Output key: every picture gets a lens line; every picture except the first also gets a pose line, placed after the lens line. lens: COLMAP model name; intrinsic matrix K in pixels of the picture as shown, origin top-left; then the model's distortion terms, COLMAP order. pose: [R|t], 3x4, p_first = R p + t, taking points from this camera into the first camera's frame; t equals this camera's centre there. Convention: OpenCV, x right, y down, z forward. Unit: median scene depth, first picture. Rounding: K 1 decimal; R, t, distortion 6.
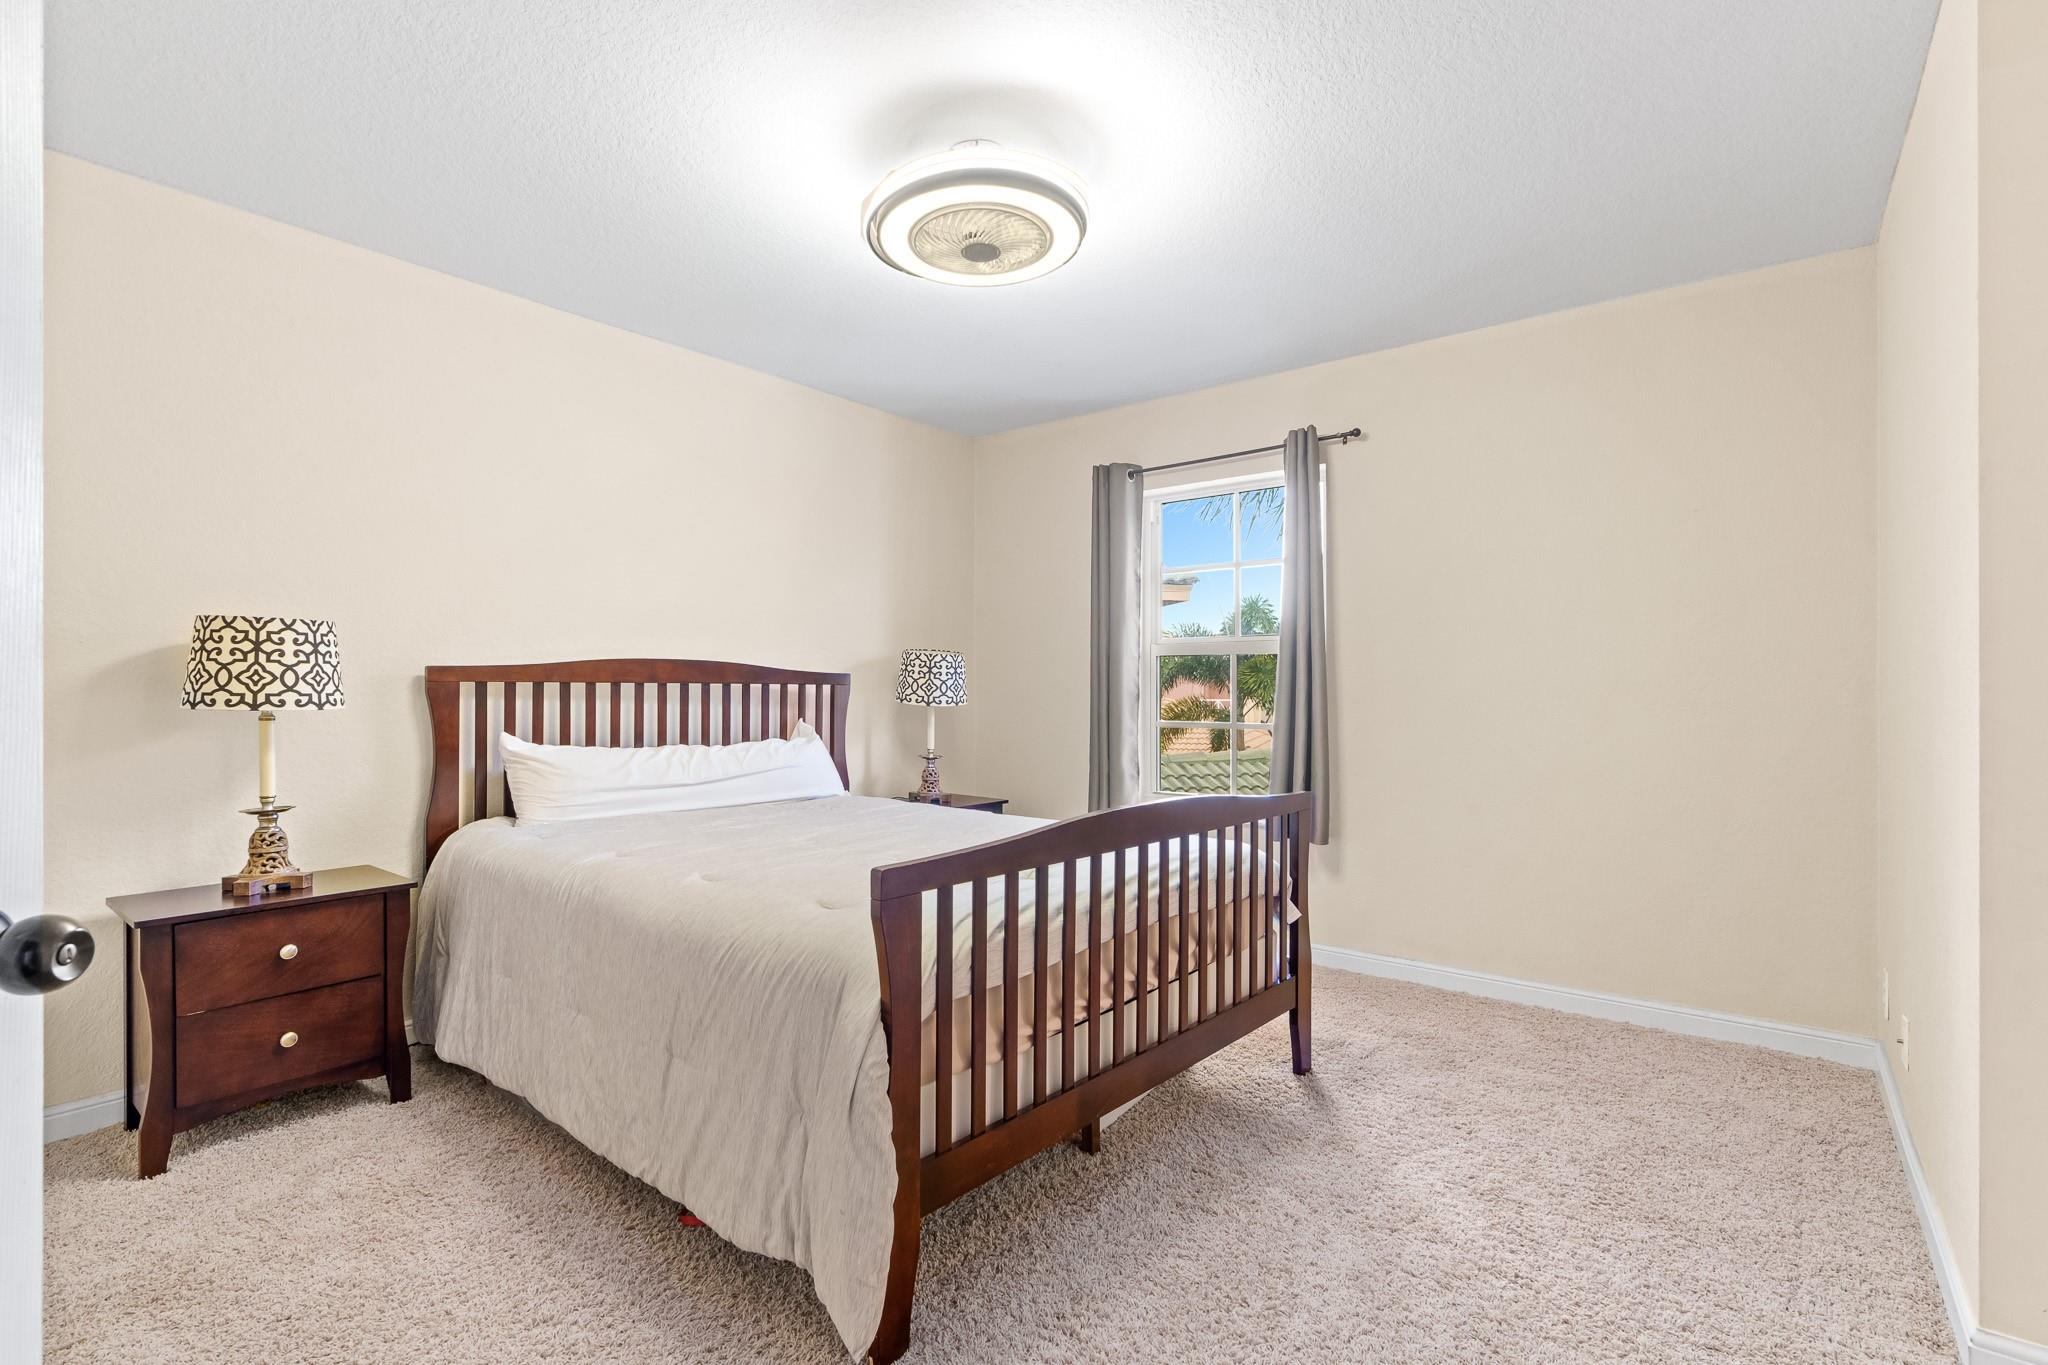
lens RADIAL K [[947.9, 0, 1025.5], [0, 947.9, 676.9], [0, 0, 1]] dist [-0.004158, 0.001264]
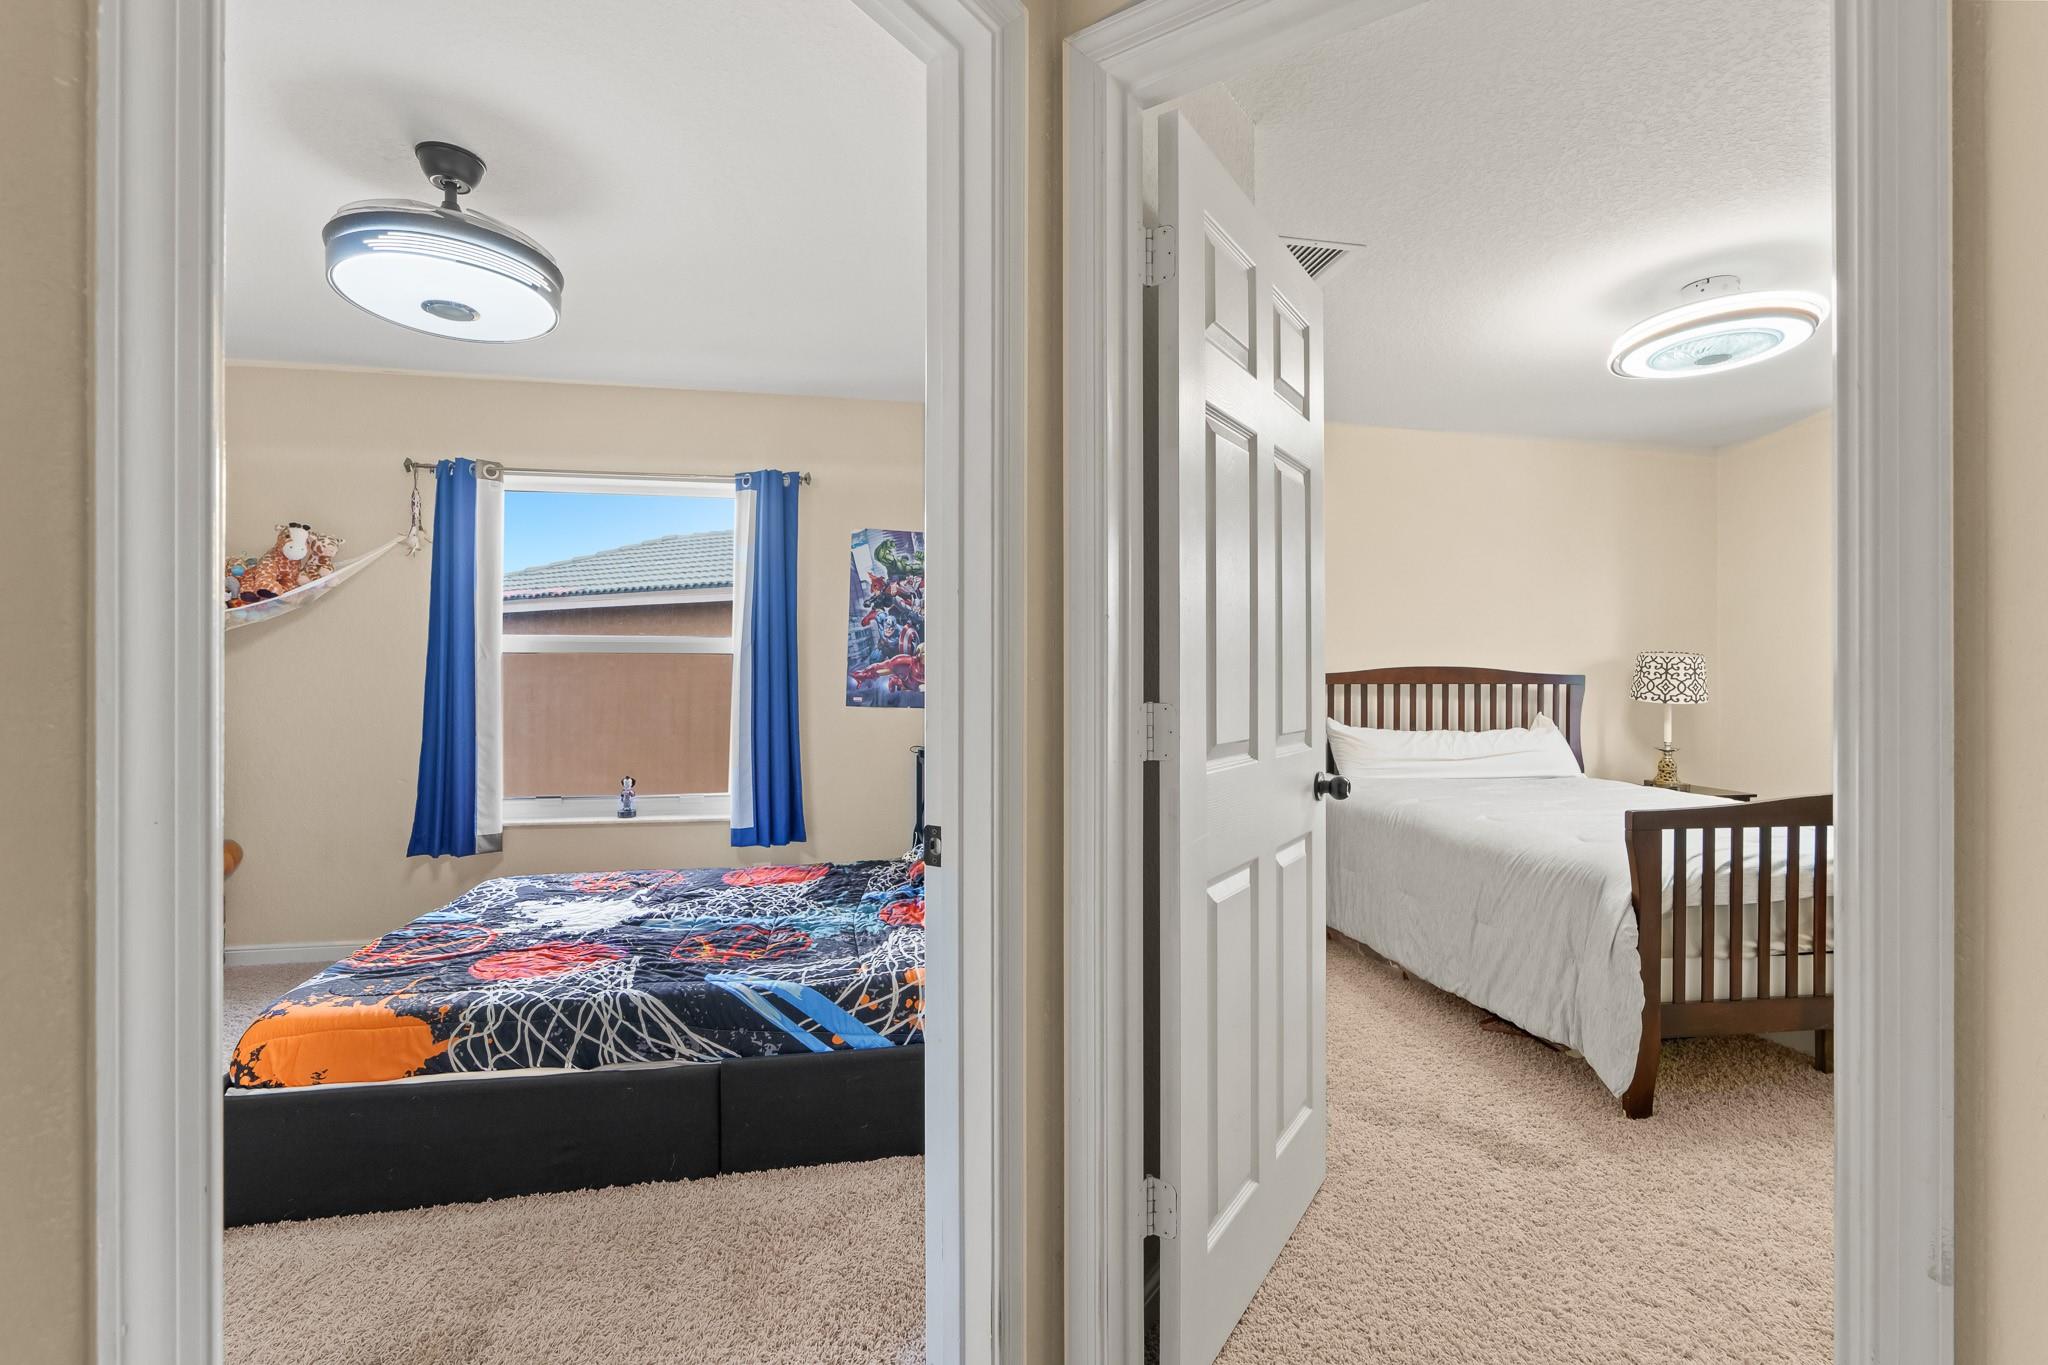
lens RADIAL K [[947.9, 0, 1025.5], [0, 947.9, 676.9], [0, 0, 1]] dist [-0.004158, 0.001264]
pose [[0.768532, 0.001608, -0.639809, 0.070168], [0.007911, 0.999897, 0.012016, -0.044262], [0.639762, -0.014296, 0.768440, -0.745143]]
